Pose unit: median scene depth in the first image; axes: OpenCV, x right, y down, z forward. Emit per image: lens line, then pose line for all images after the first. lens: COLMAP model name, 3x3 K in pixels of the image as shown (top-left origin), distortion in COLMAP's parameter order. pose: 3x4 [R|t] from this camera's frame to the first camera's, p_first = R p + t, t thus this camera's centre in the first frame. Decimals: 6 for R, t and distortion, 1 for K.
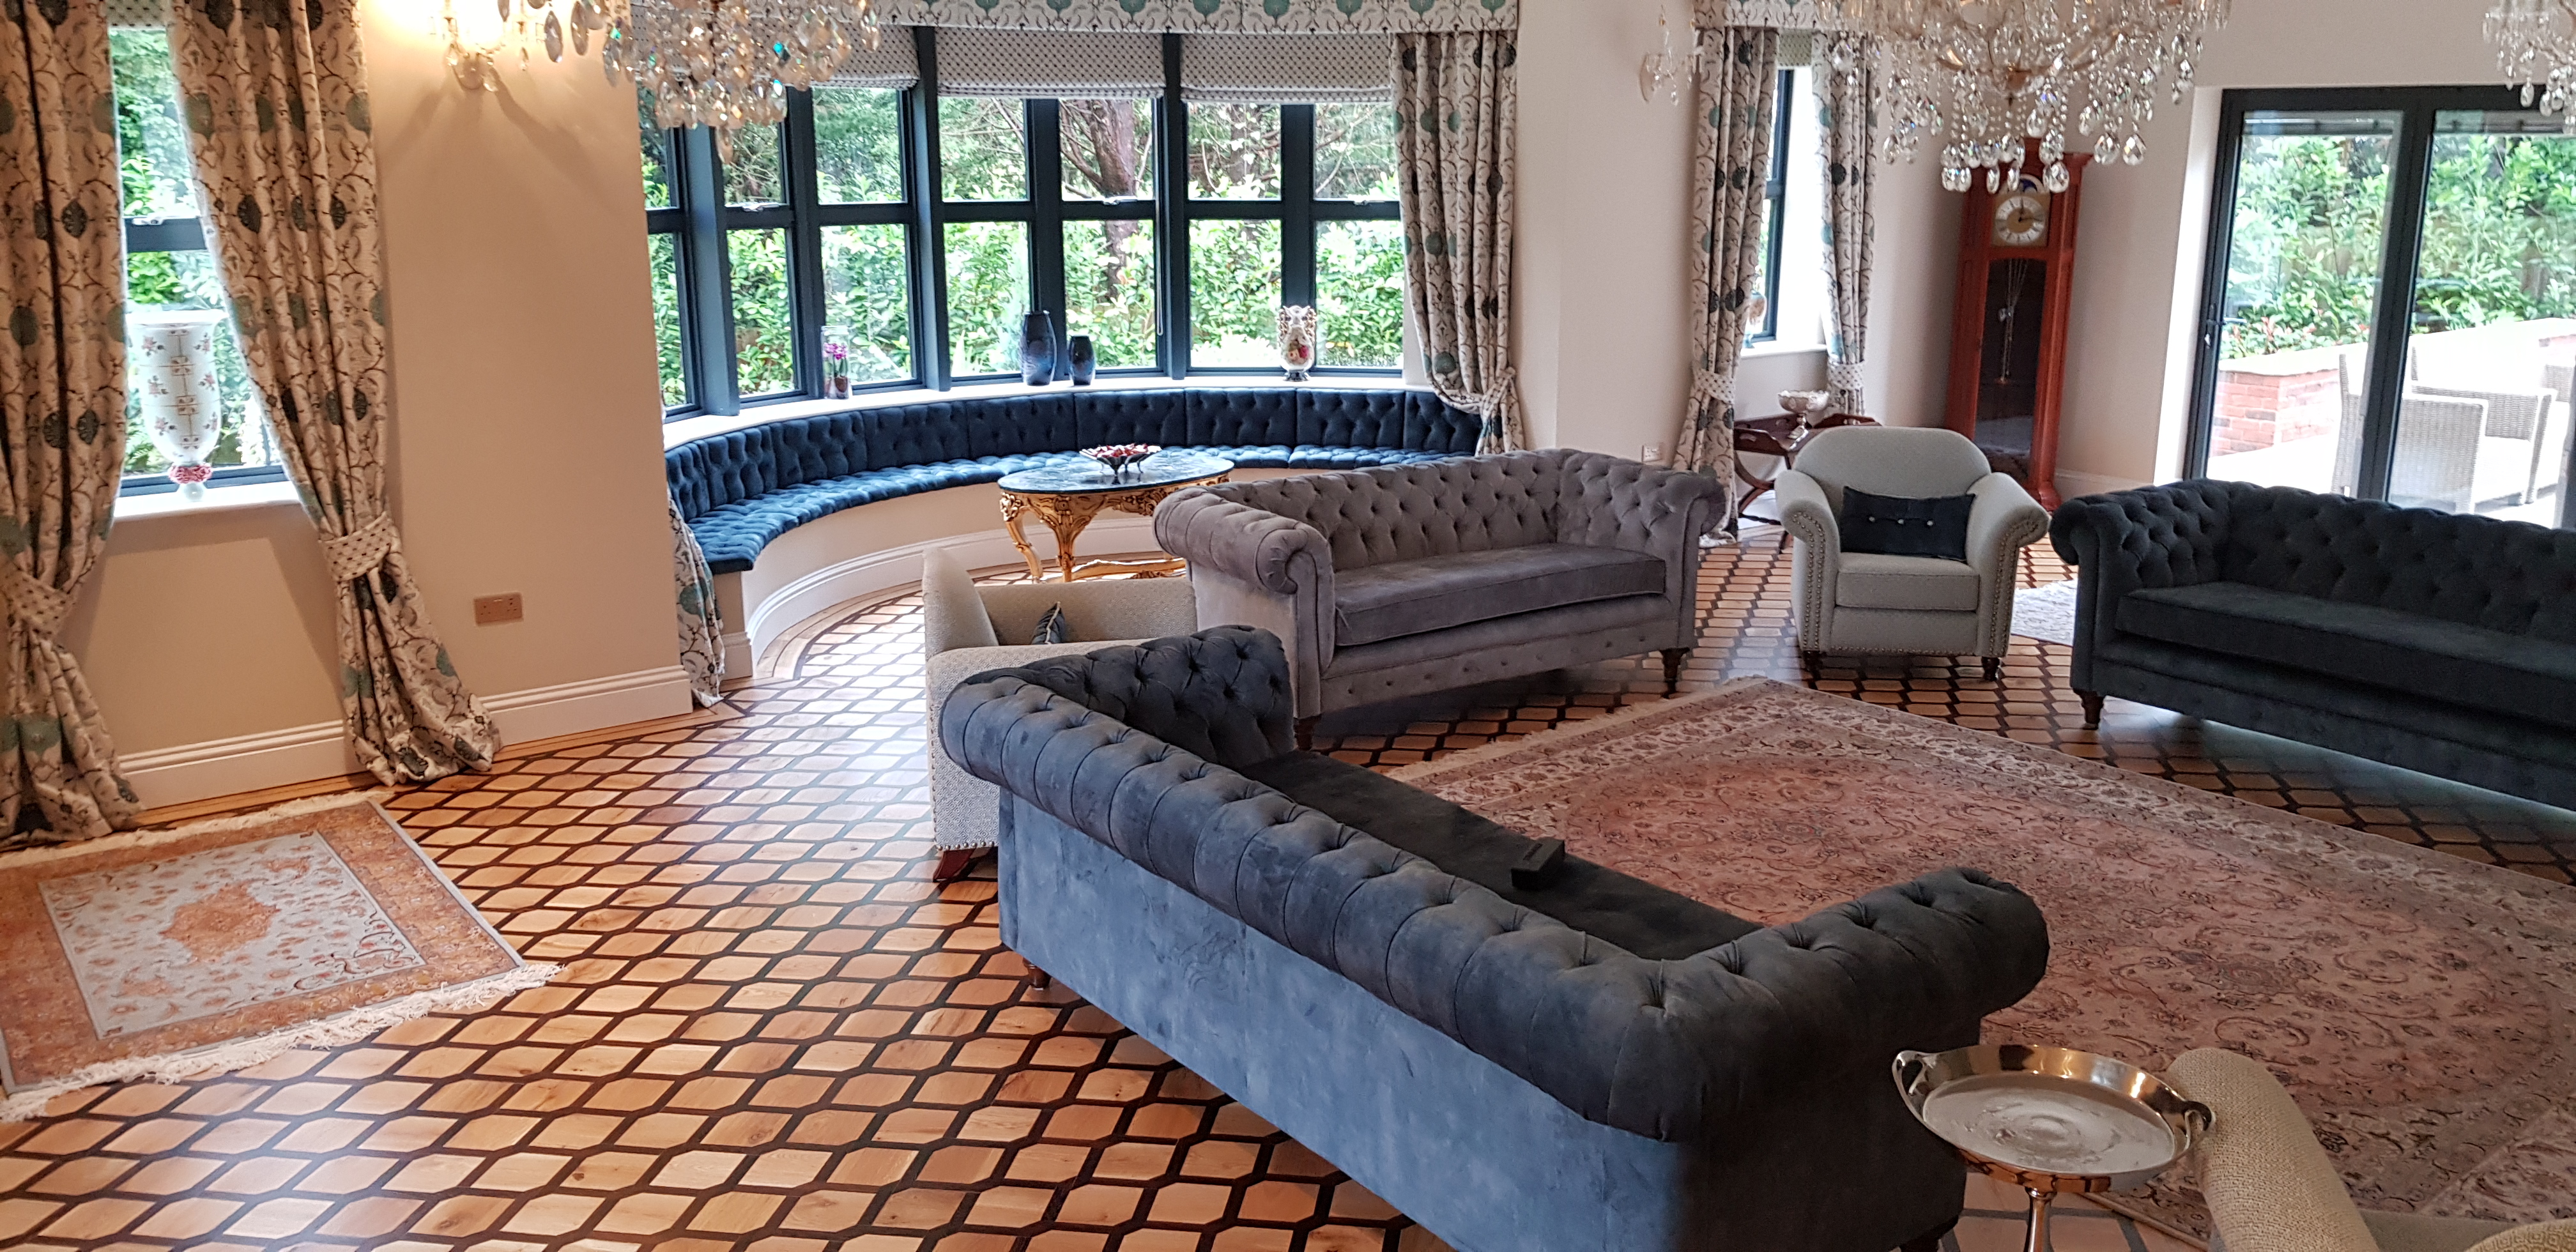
lens RADIAL K [[1960.9, 0, 1292.9], [0, 1960.9, 636.3], [0, 0, 1]] dist [-0.003112, -0.033858]
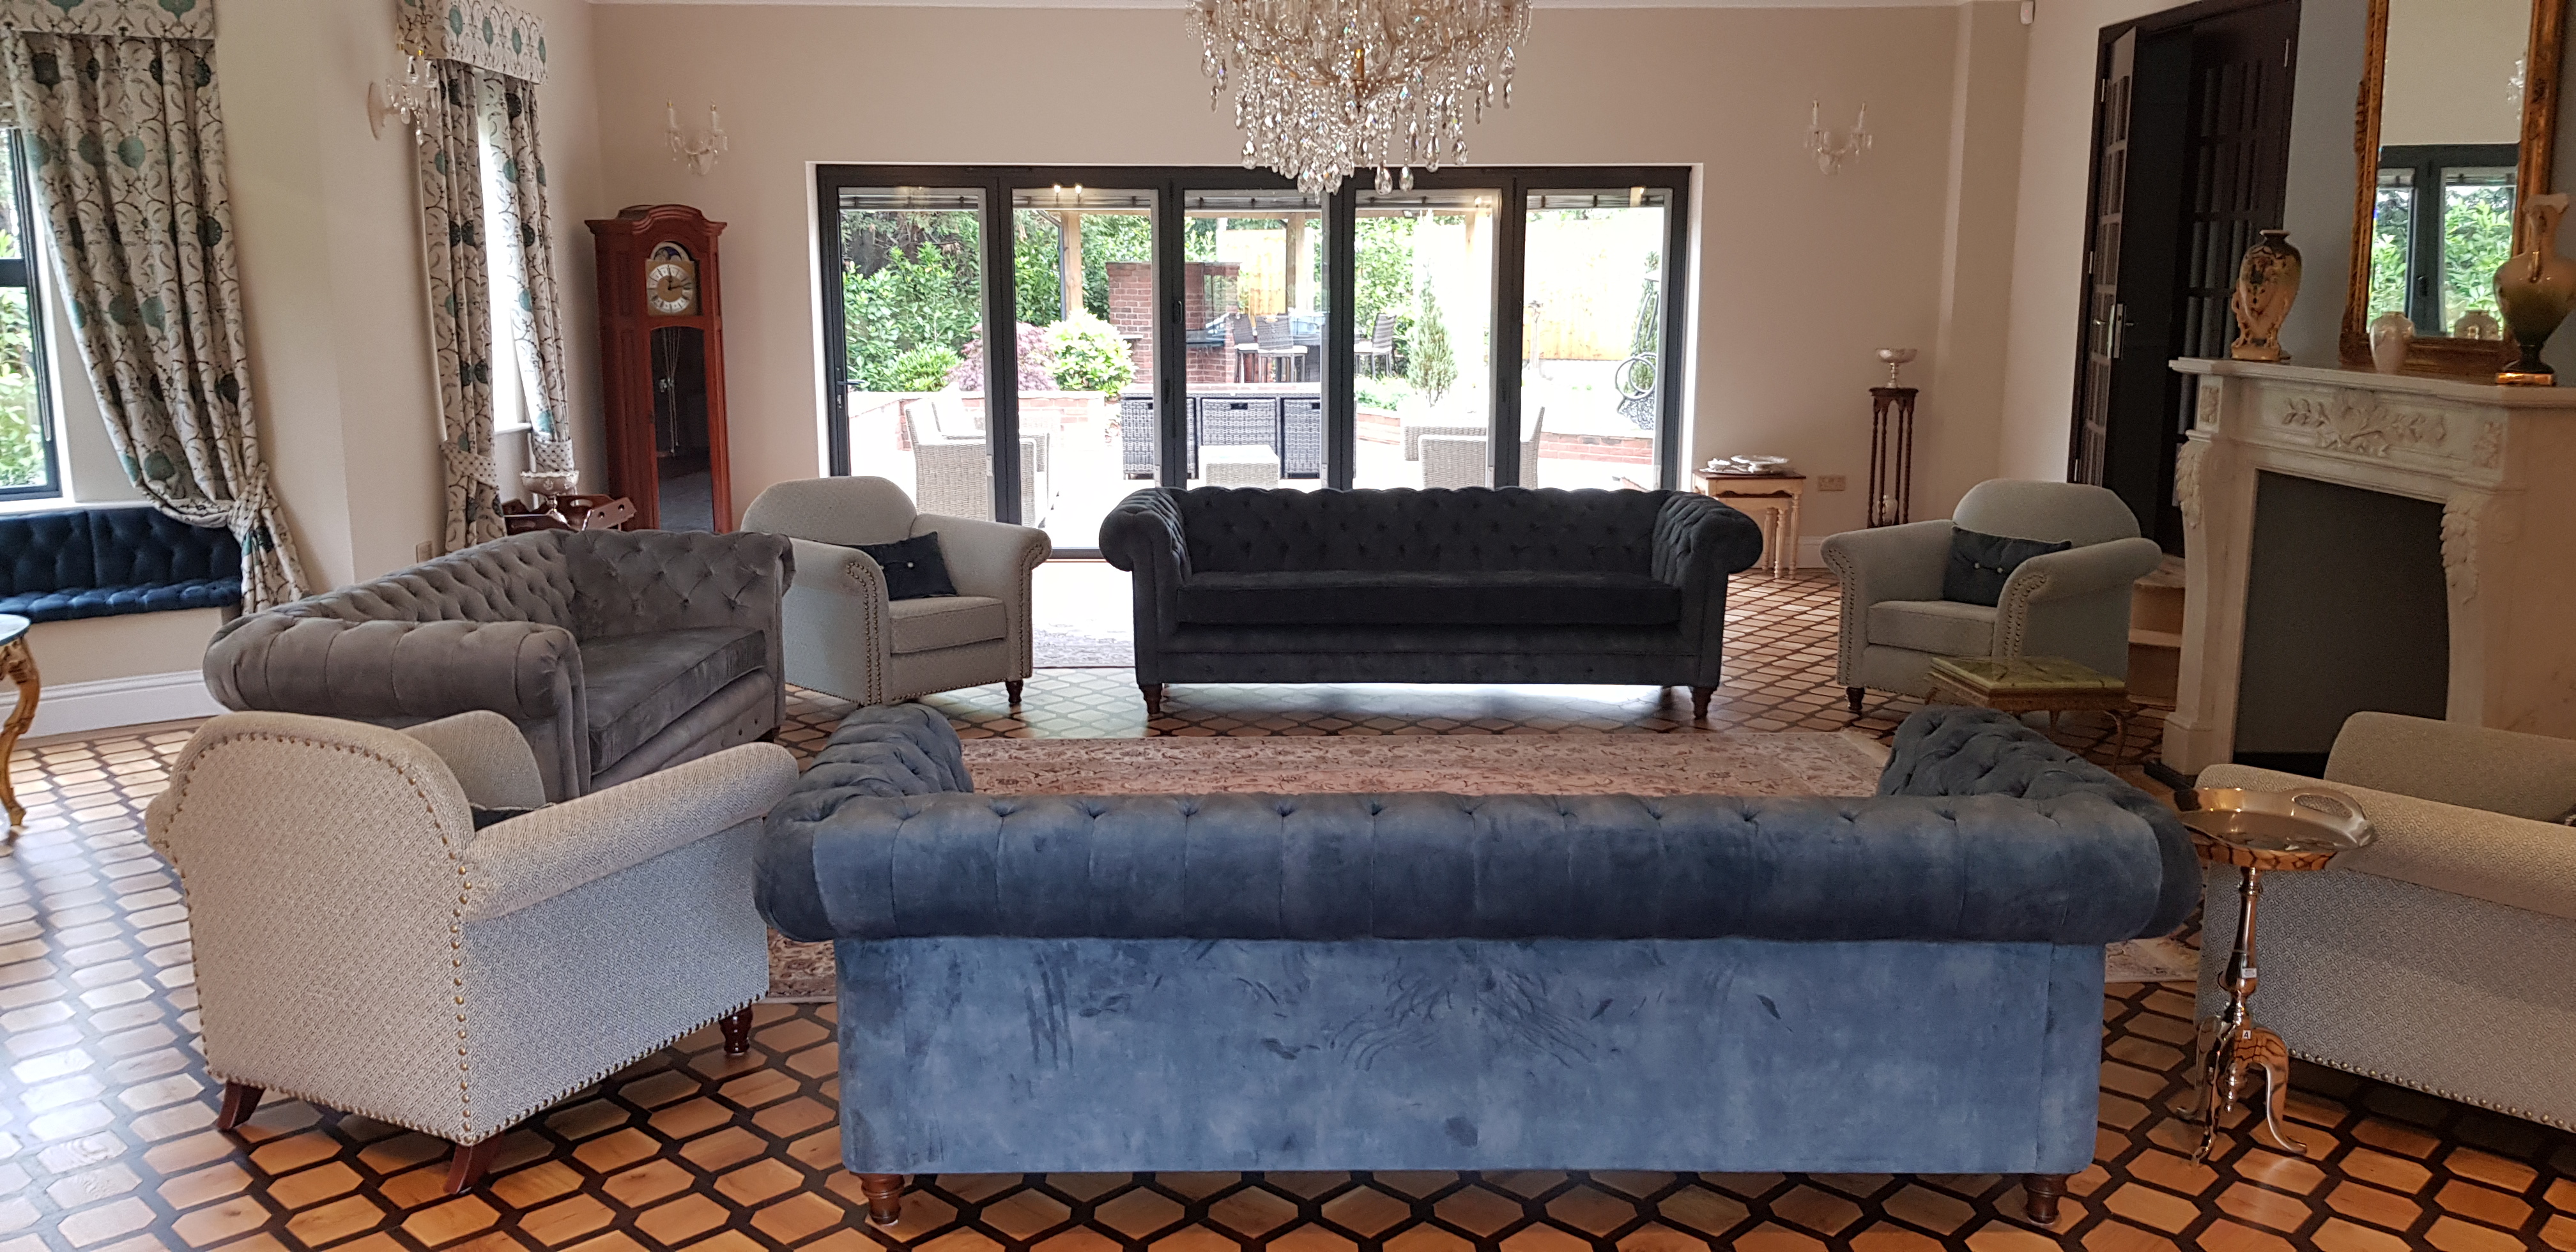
lens RADIAL K [[1960.9, 0, 1295.6], [0, 1960.9, 623.9], [0, 0, 1]] dist [-0.003112, -0.033858]
pose [[0.561929, -0.136443, 0.815855, -0.306496], [0.195886, 0.980197, 0.029009, -0.015197], [-0.803657, 0.143514, 0.577528, 0.221297]]
